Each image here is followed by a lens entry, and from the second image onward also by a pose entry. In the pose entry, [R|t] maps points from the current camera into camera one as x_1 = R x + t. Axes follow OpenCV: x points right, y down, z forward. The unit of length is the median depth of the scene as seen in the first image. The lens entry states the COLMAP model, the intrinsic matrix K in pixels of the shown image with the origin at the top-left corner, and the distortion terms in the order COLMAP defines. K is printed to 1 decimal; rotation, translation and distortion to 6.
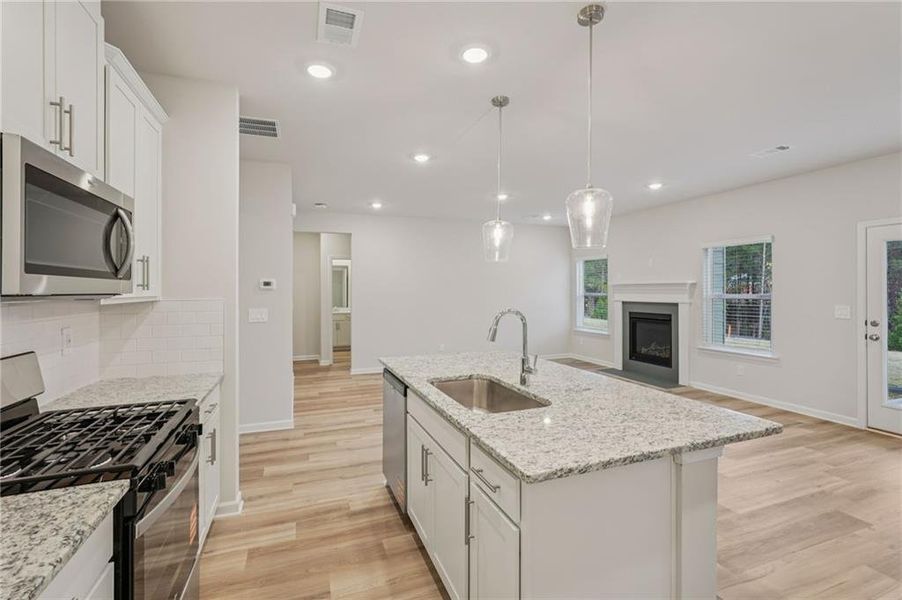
lens RADIAL K [[404.9, 0, 444.4], [0, 404.9, 291.3], [0, 0, 1]] dist [-0.007792, 0.004397]
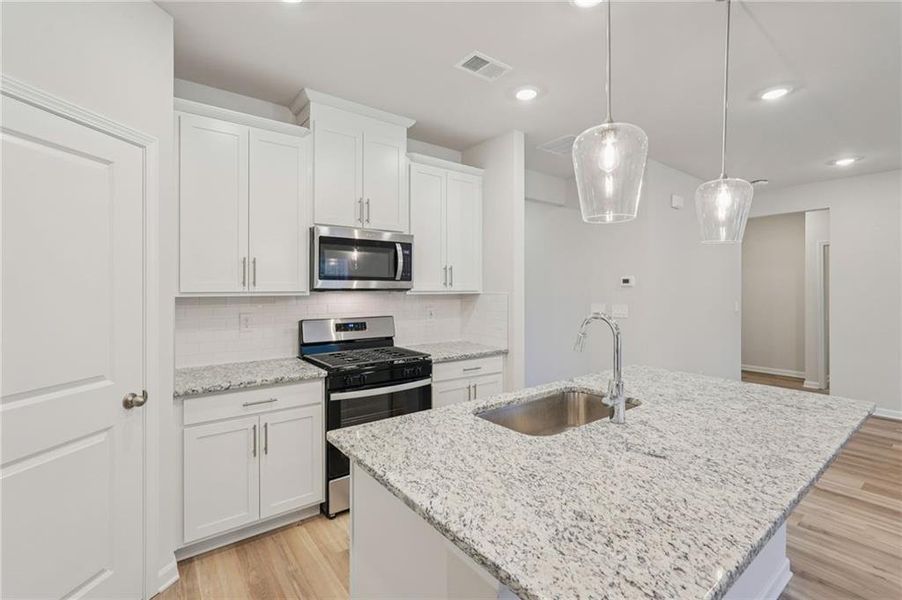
lens RADIAL K [[404.9, 0, 456.7], [0, 404.9, 286.5], [0, 0, 1]] dist [-0.007792, 0.004397]
pose [[0.295941, 0.000684, -0.955206, 0.747254], [-0.005449, 0.999985, -0.000972, -0.001869], [0.955191, 0.005493, 0.295940, 0.490751]]
